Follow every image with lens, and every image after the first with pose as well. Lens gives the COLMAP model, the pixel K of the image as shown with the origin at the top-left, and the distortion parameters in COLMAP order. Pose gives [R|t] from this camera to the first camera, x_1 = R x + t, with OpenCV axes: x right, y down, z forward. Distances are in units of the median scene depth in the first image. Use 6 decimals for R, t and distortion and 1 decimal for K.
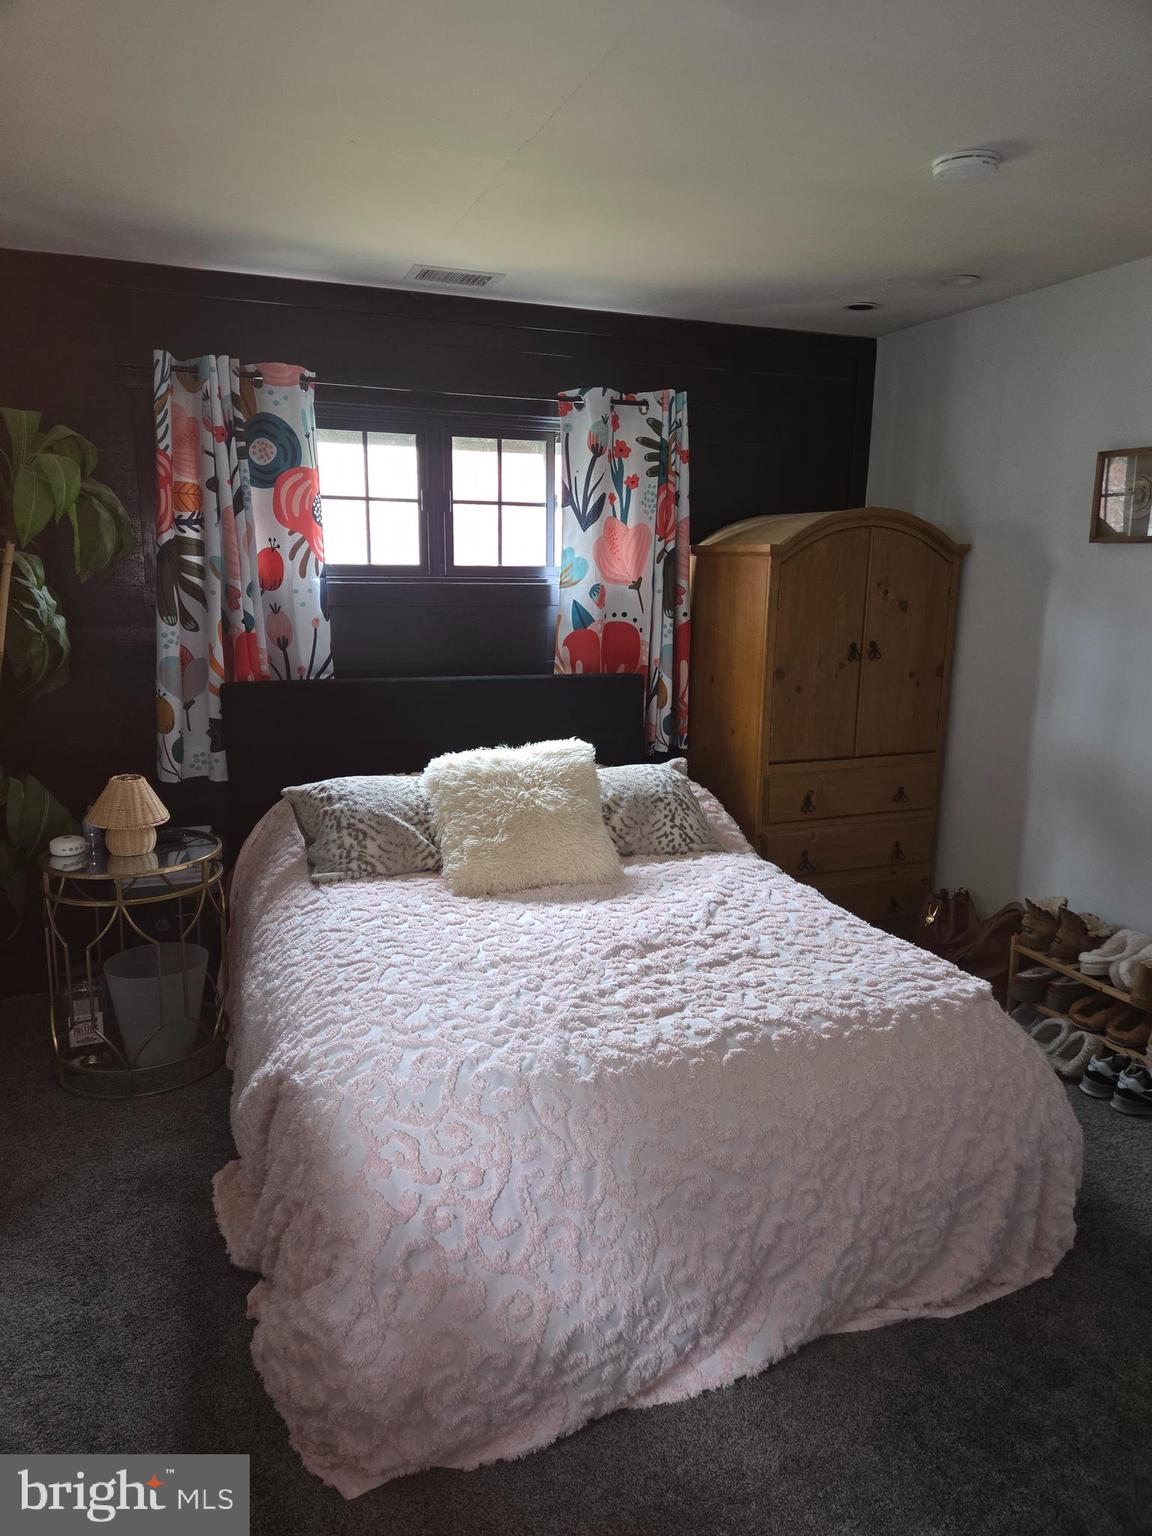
lens RADIAL K [[1019.4, 0, 570.2], [0, 1019.4, 769.1], [0, 0, 1]] dist [0.061468, -0.043008]
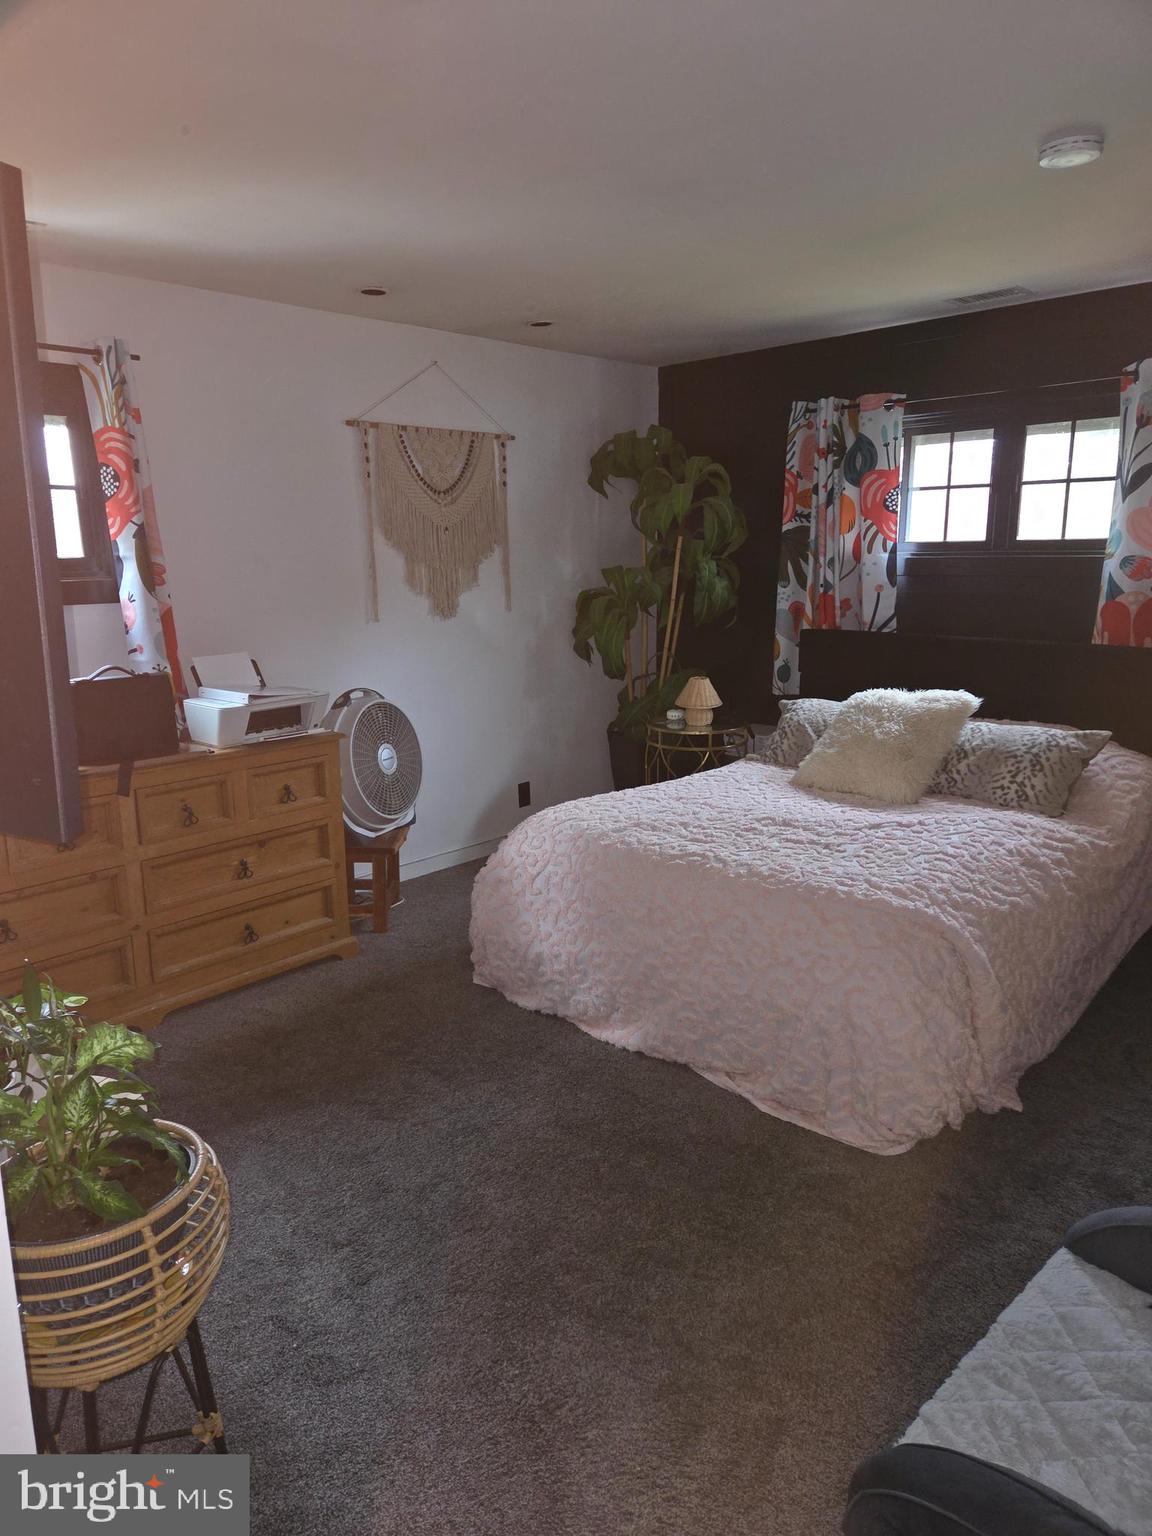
lens RADIAL K [[1019.4, 0, 559.9], [0, 1019.4, 765.8], [0, 0, 1]] dist [0.061468, -0.043008]
pose [[0.410153, 0.177762, -0.894525, 0.863503], [-0.165712, 0.979020, 0.118572, -0.009789], [0.896836, 0.099601, 0.431005, 0.102988]]
